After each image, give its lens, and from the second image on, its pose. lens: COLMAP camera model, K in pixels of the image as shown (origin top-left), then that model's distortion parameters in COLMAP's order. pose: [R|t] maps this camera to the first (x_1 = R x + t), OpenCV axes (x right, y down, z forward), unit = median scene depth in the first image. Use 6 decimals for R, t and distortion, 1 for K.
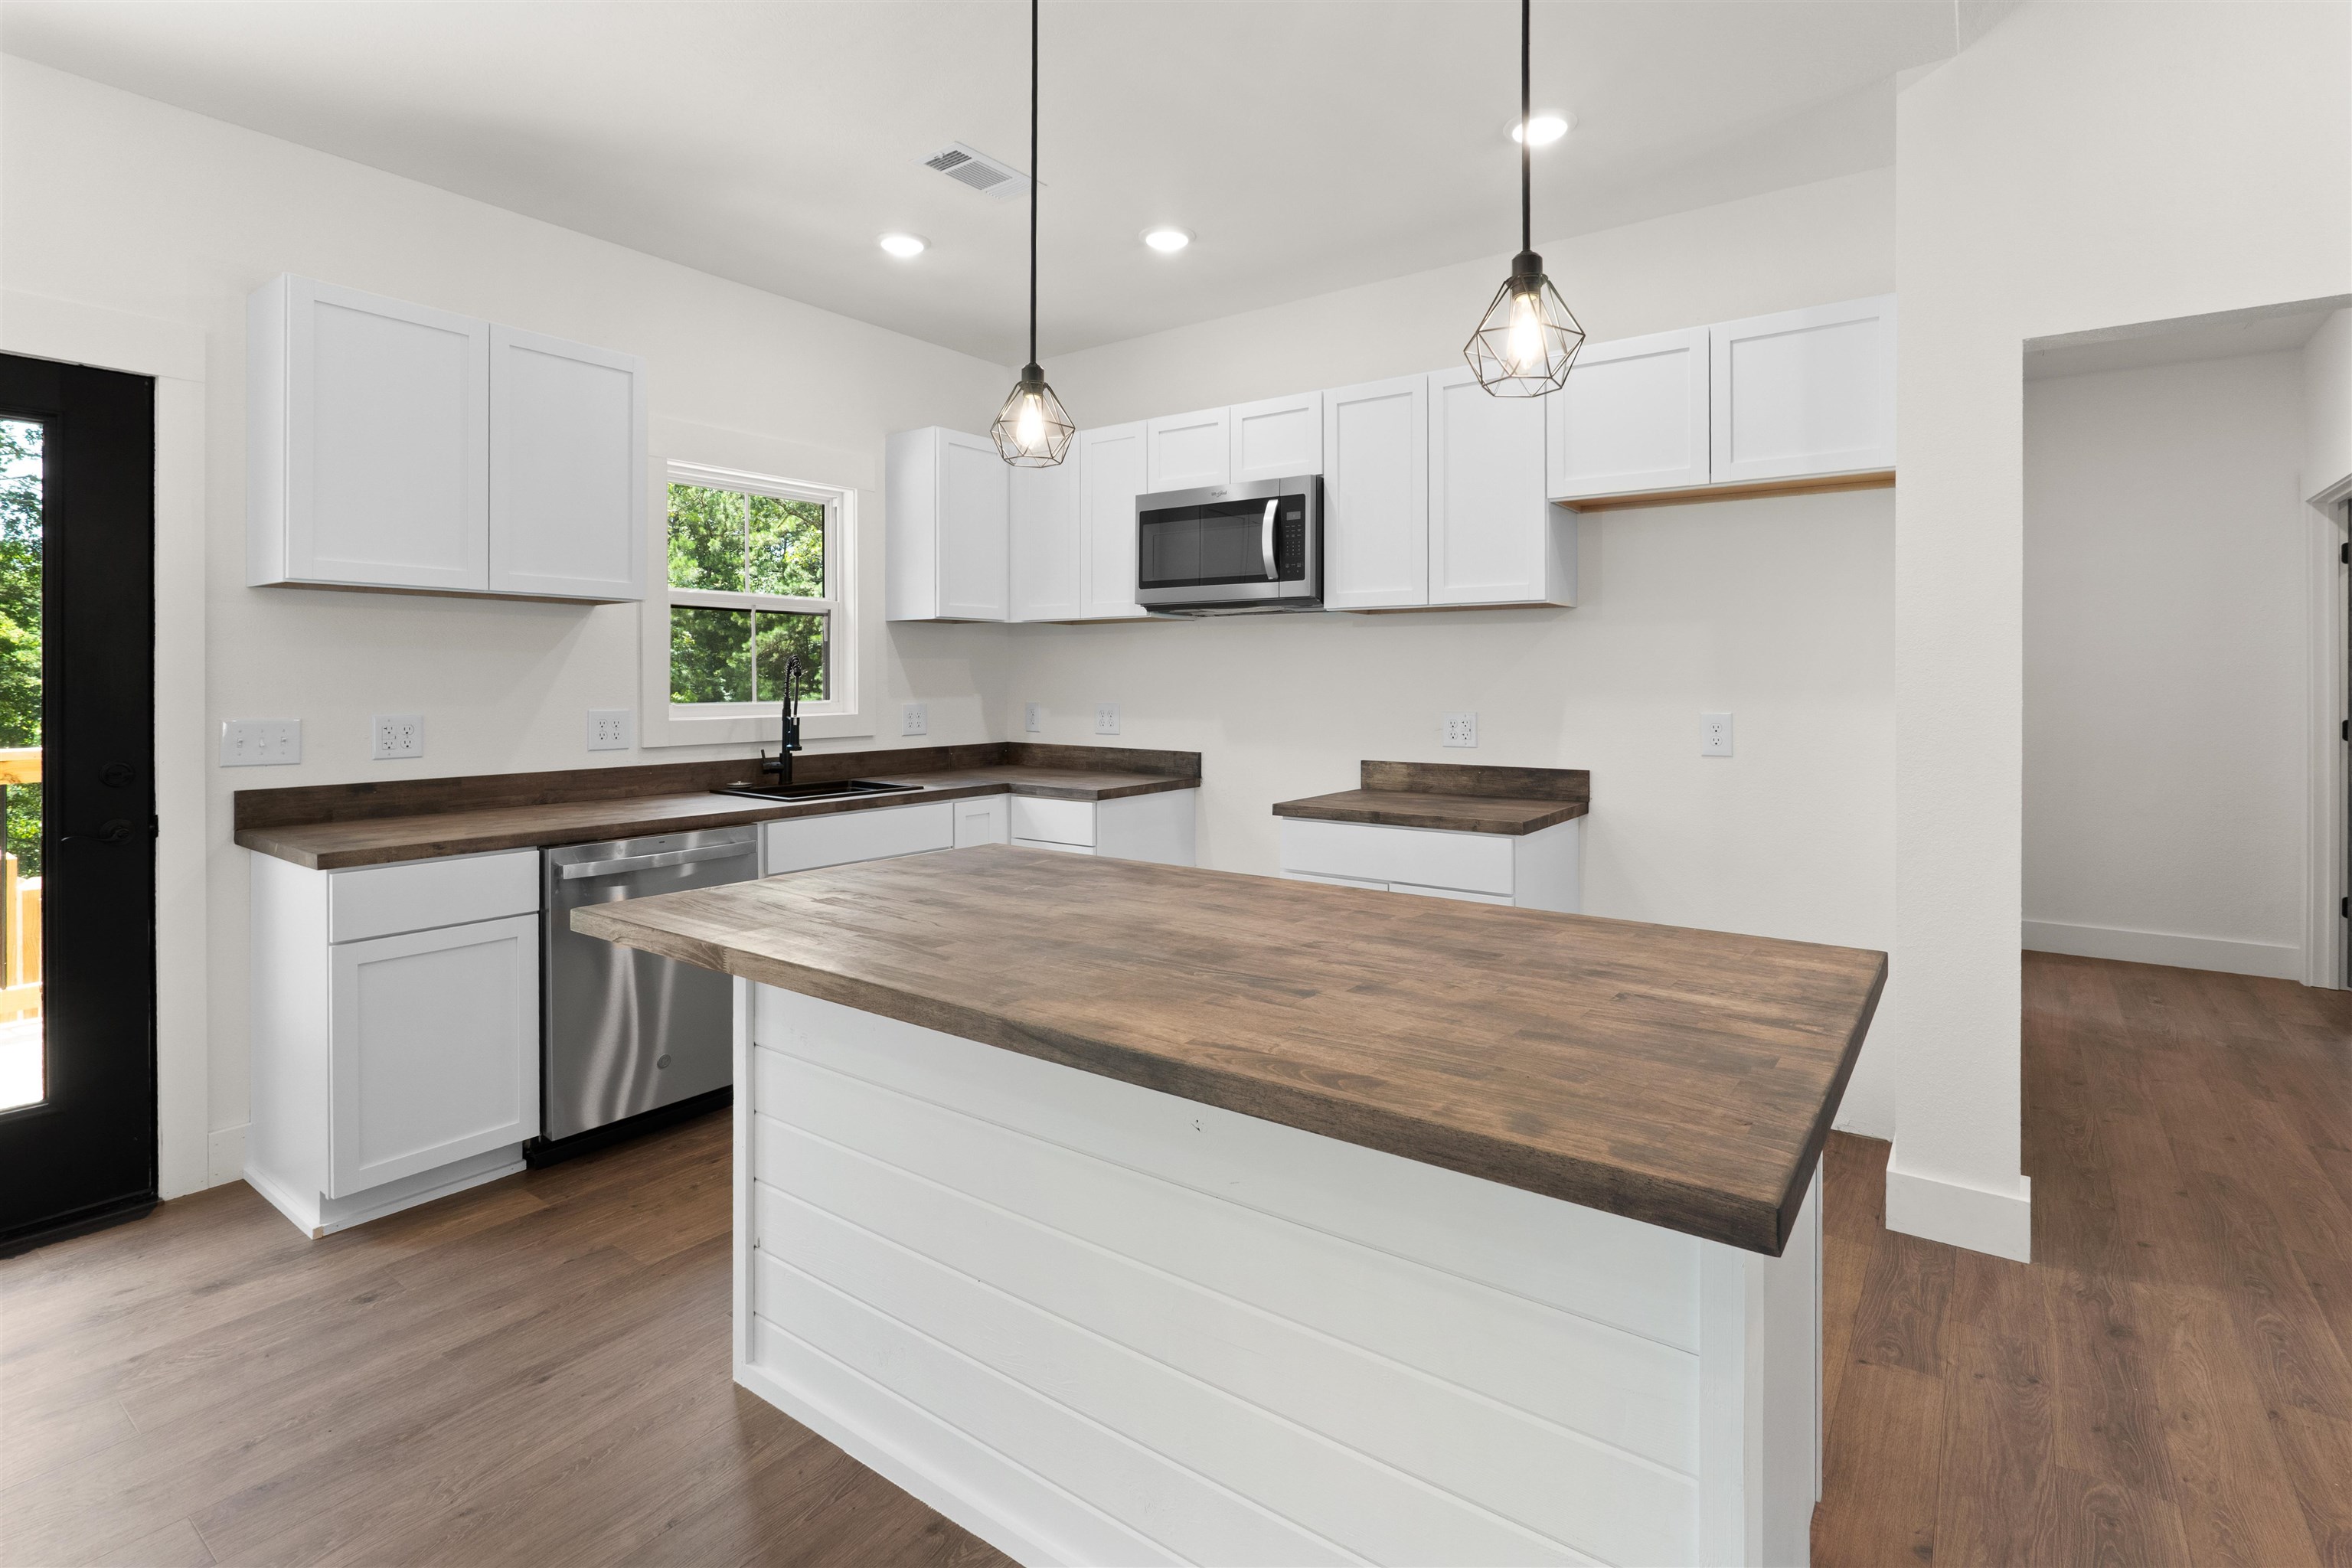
lens RADIAL K [[1121.2, 0, 1181.6], [0, 1121.2, 680.8], [0, 0, 1]] dist [-0.001643, -0.000471]
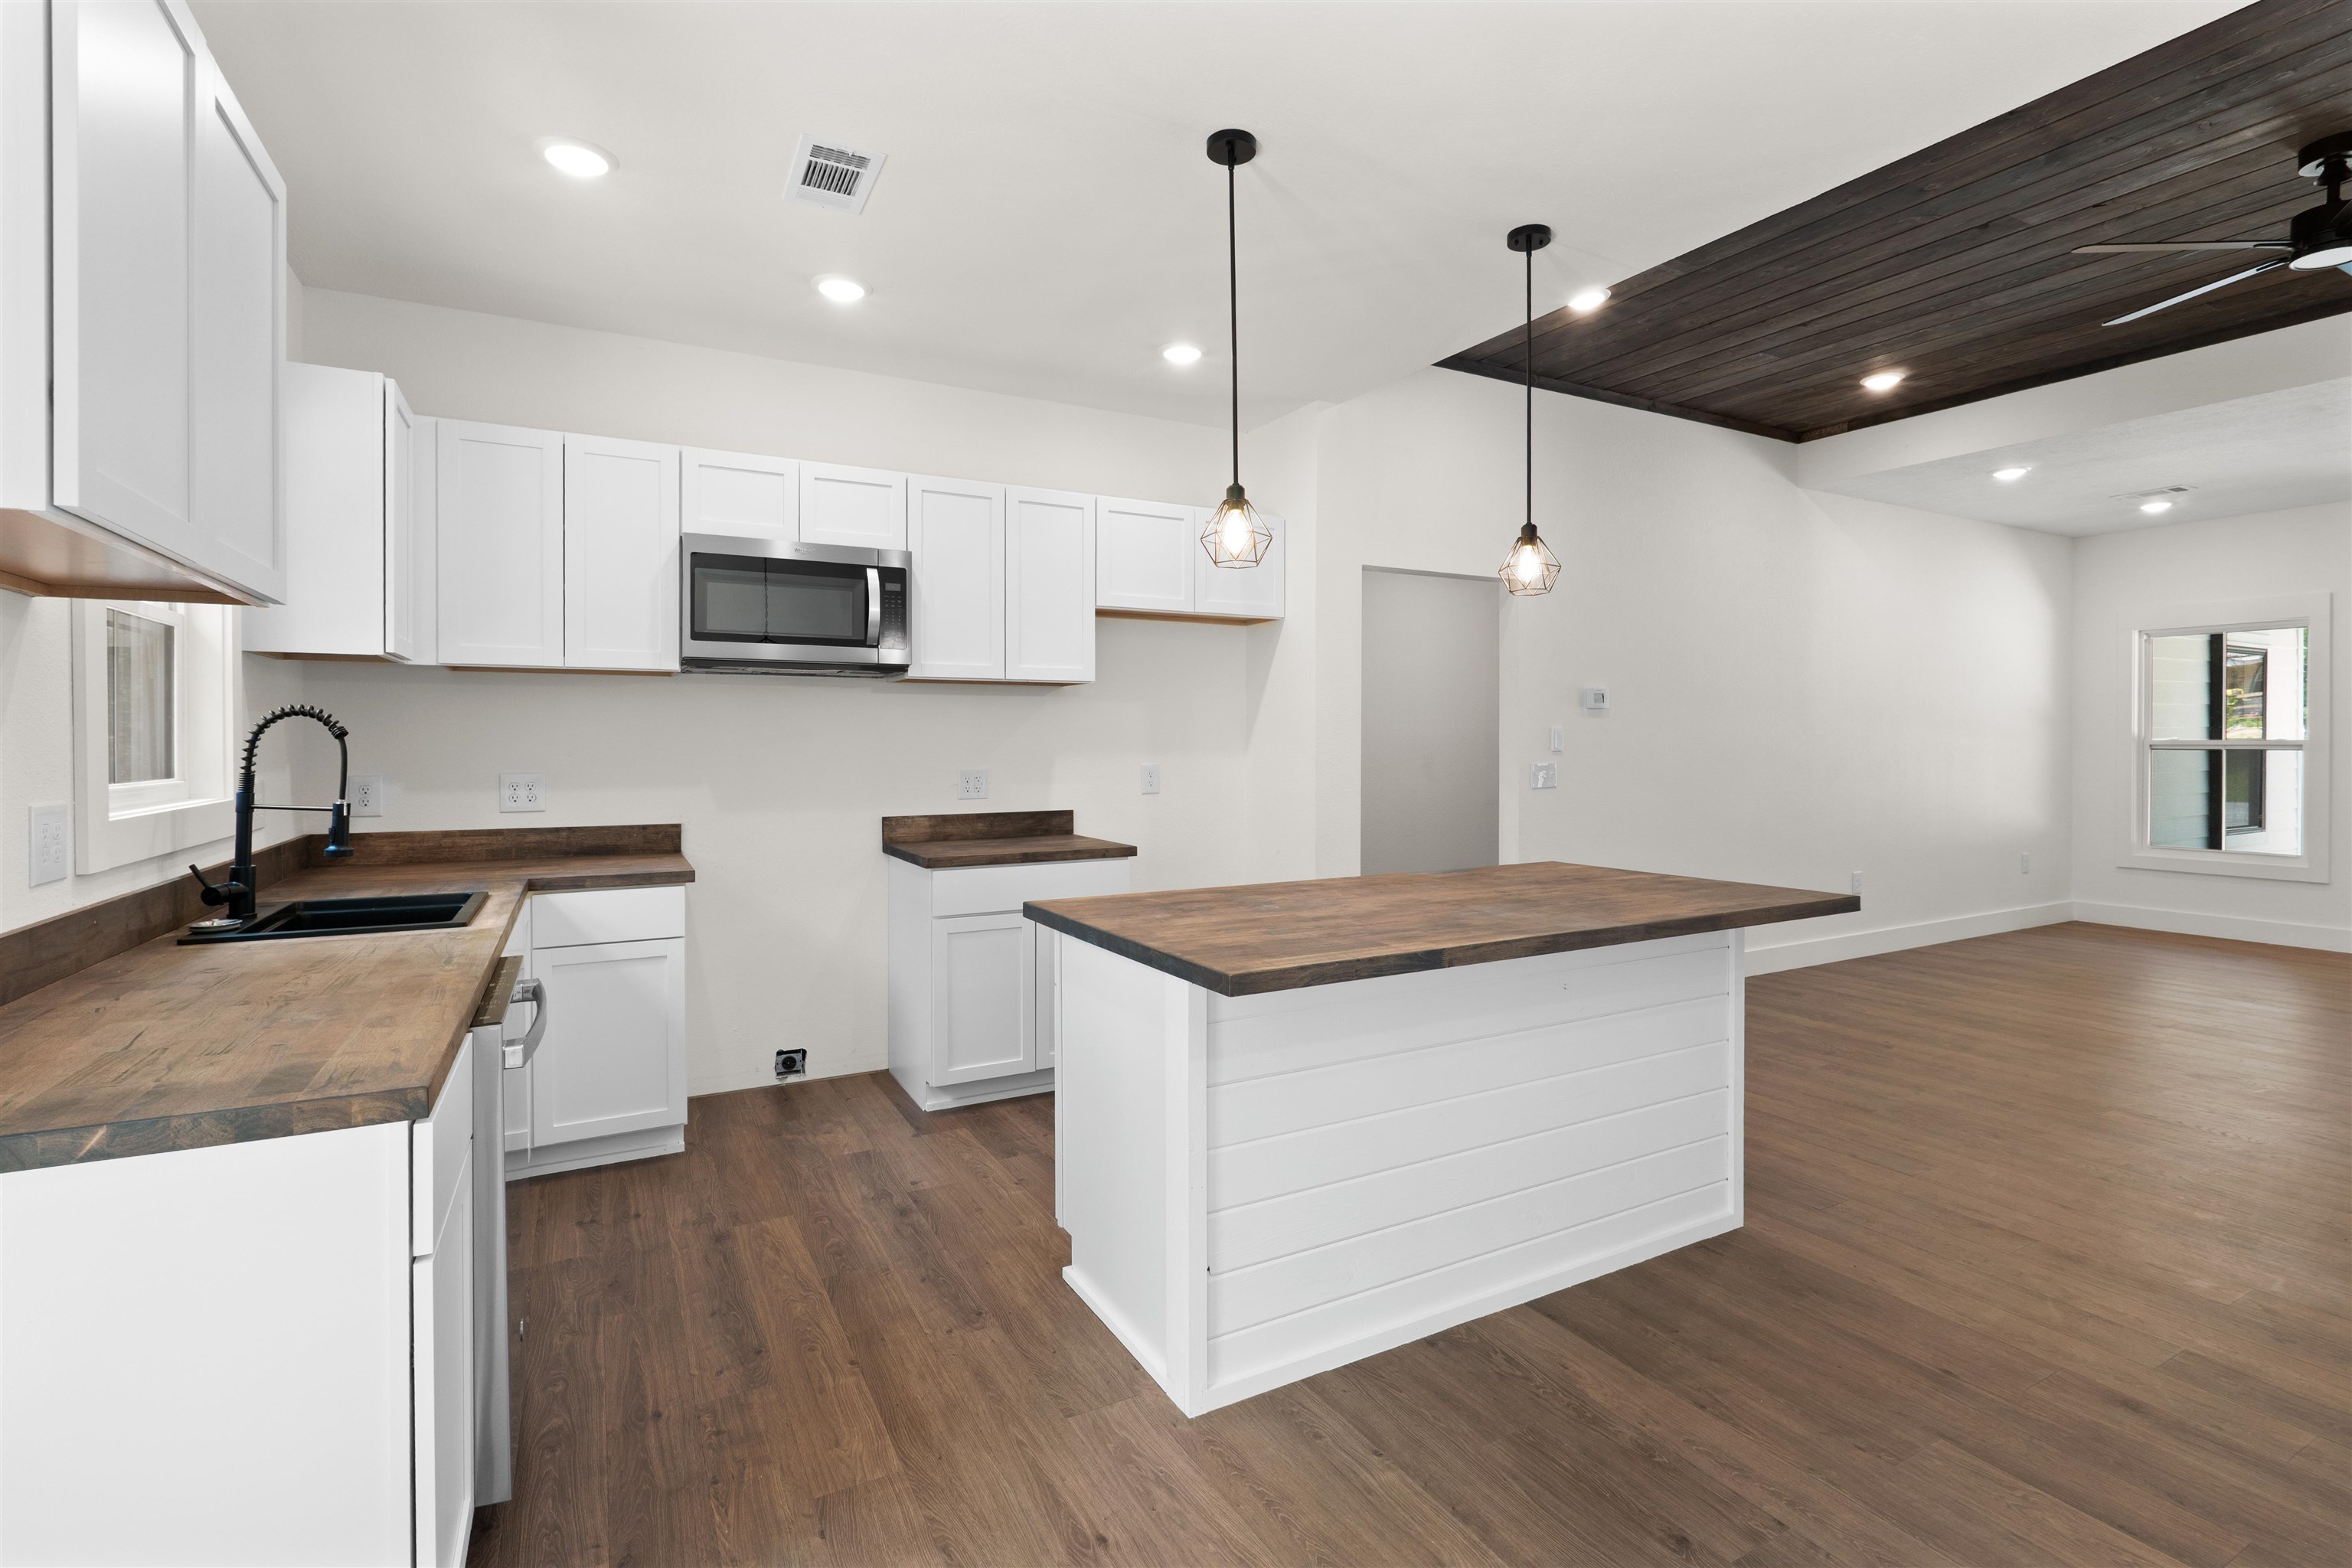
lens RADIAL K [[1092.0, 0, 1182.2], [0, 1092.0, 749.2], [0, 0, 1]] dist [-0.004235, 0.000546]
pose [[0.423671, -0.009845, 0.905763, -0.717393], [0.002978, 0.999951, 0.009476, -0.003575], [-0.905811, -0.001317, 0.423679, 0.316369]]
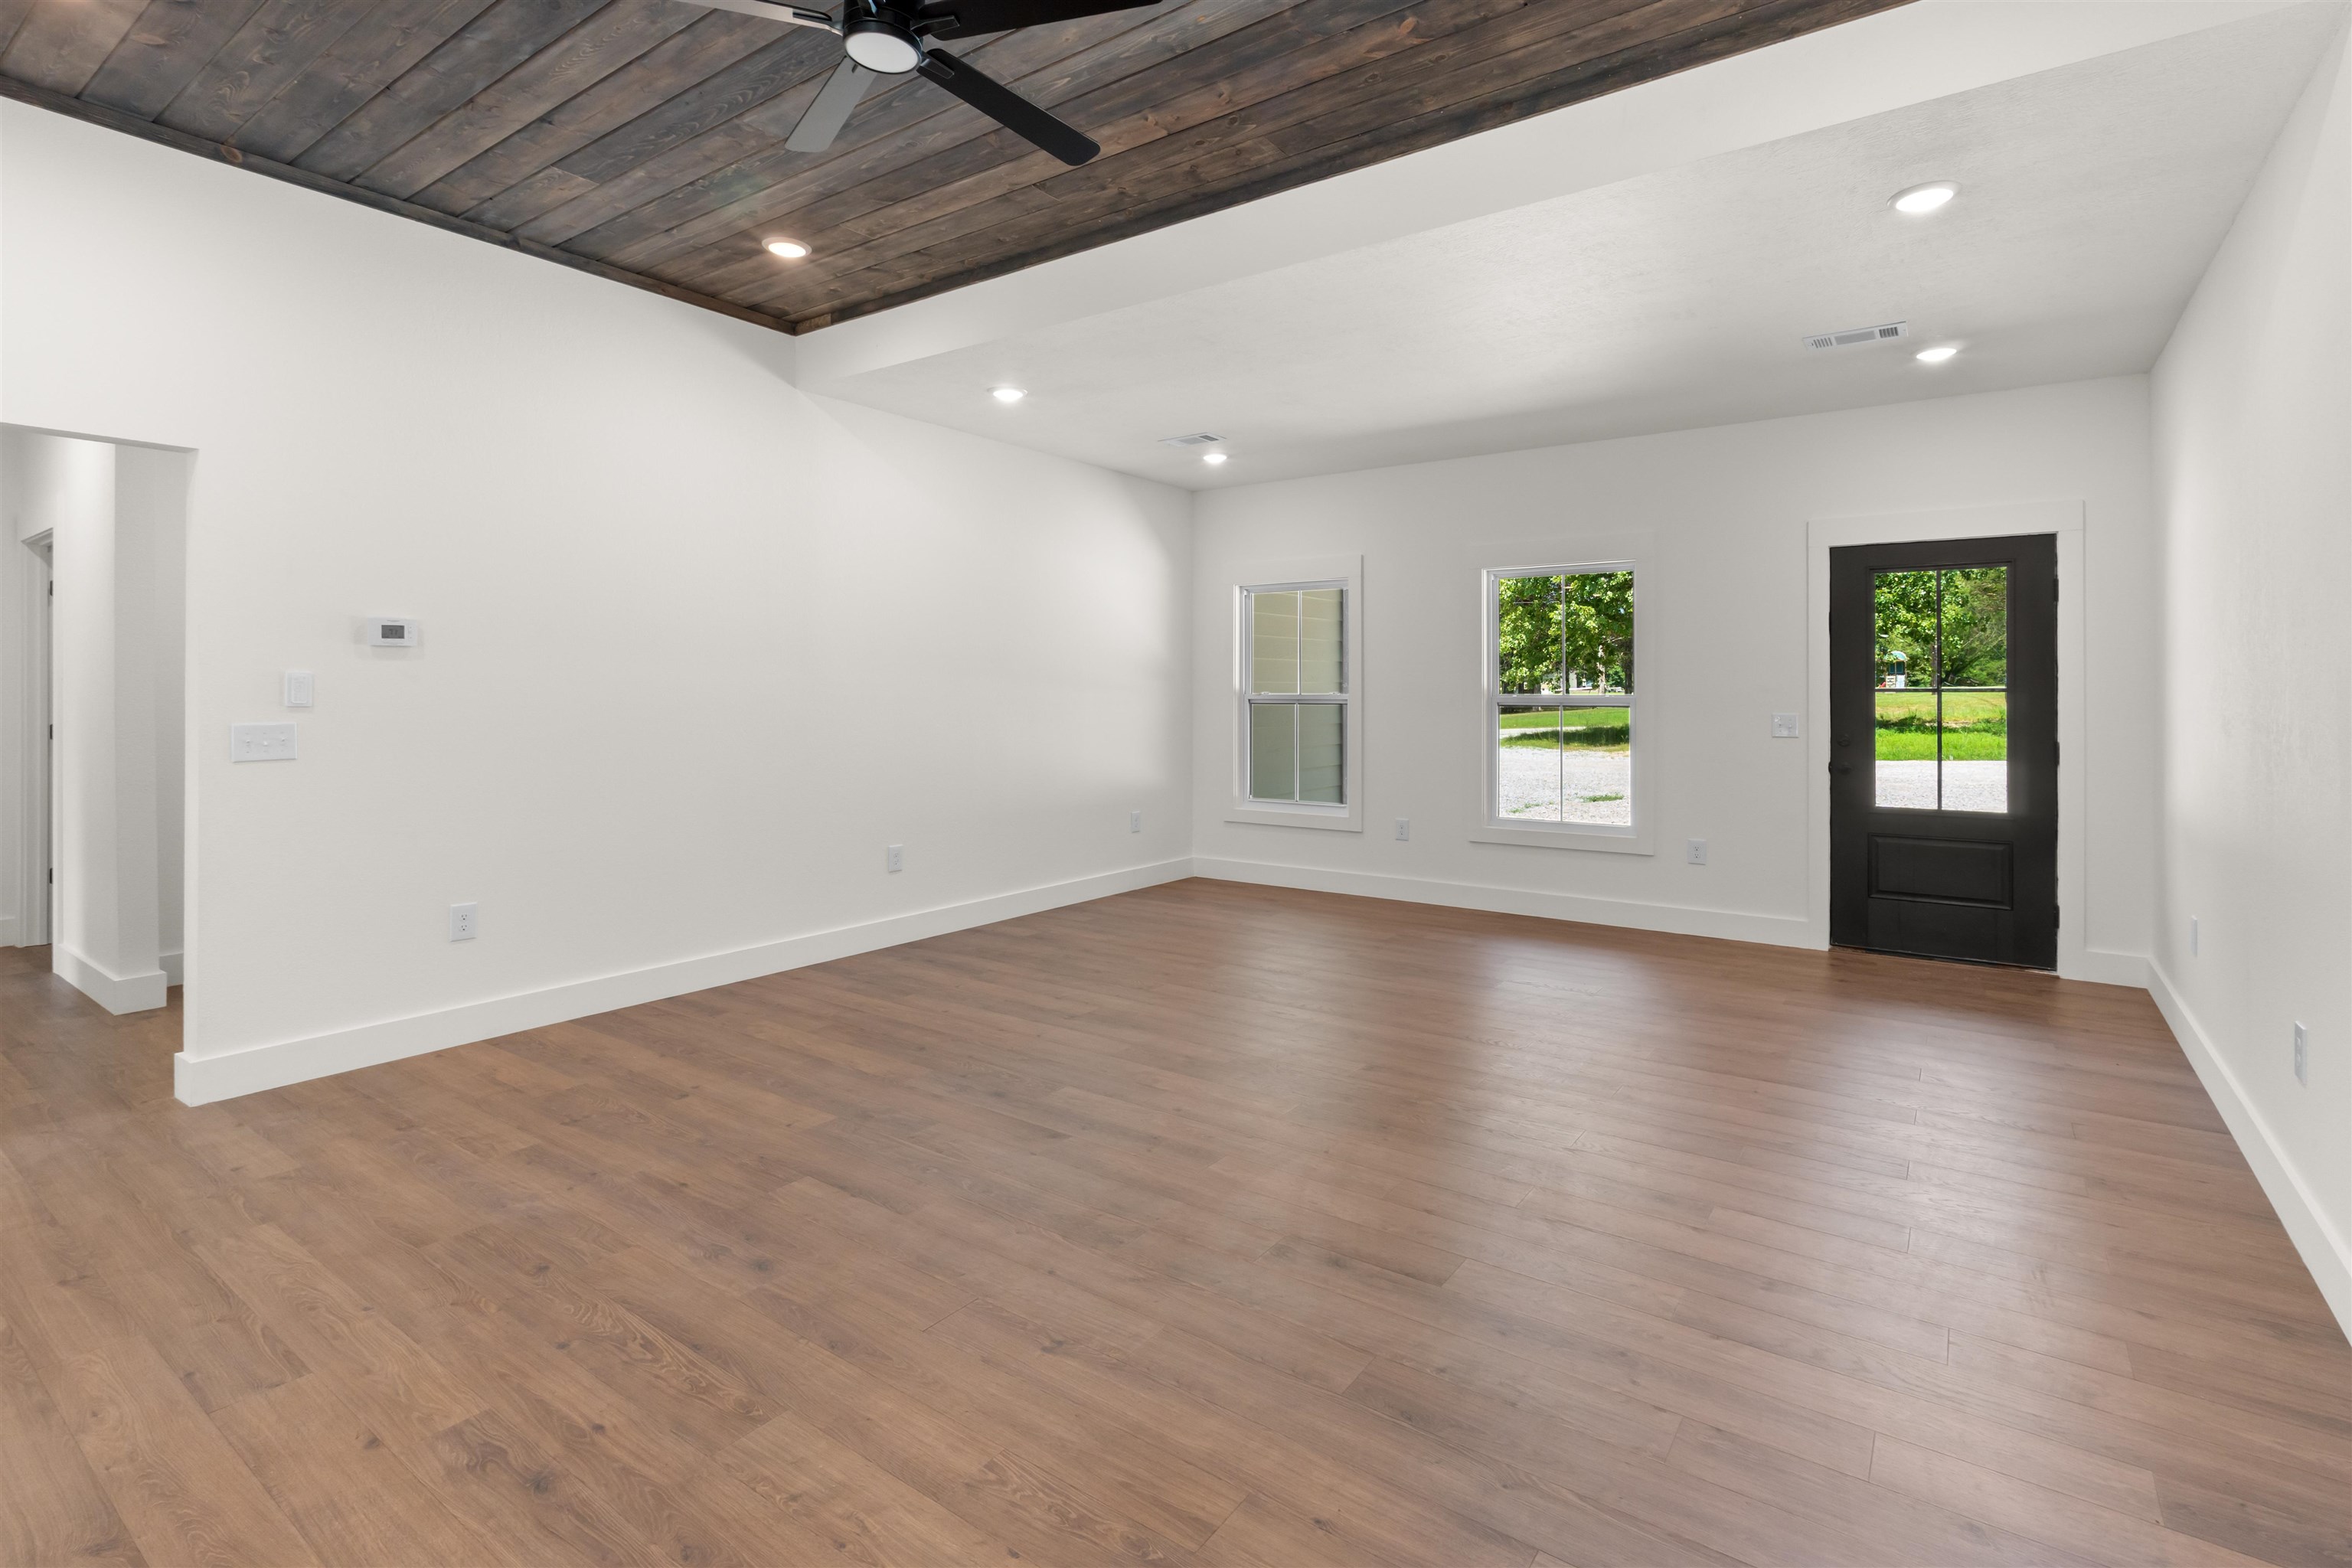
lens RADIAL K [[1119.6, 0, 1177.9], [0, 1119.6, 692.8], [0, 0, 1]] dist [-0.001440, -0.000313]
pose [[-0.007866, -0.000785, 0.999969, -0.243310], [-0.001929, 0.999998, 0.000770, -0.001656], [-0.999967, -0.001923, -0.007867, -0.284263]]
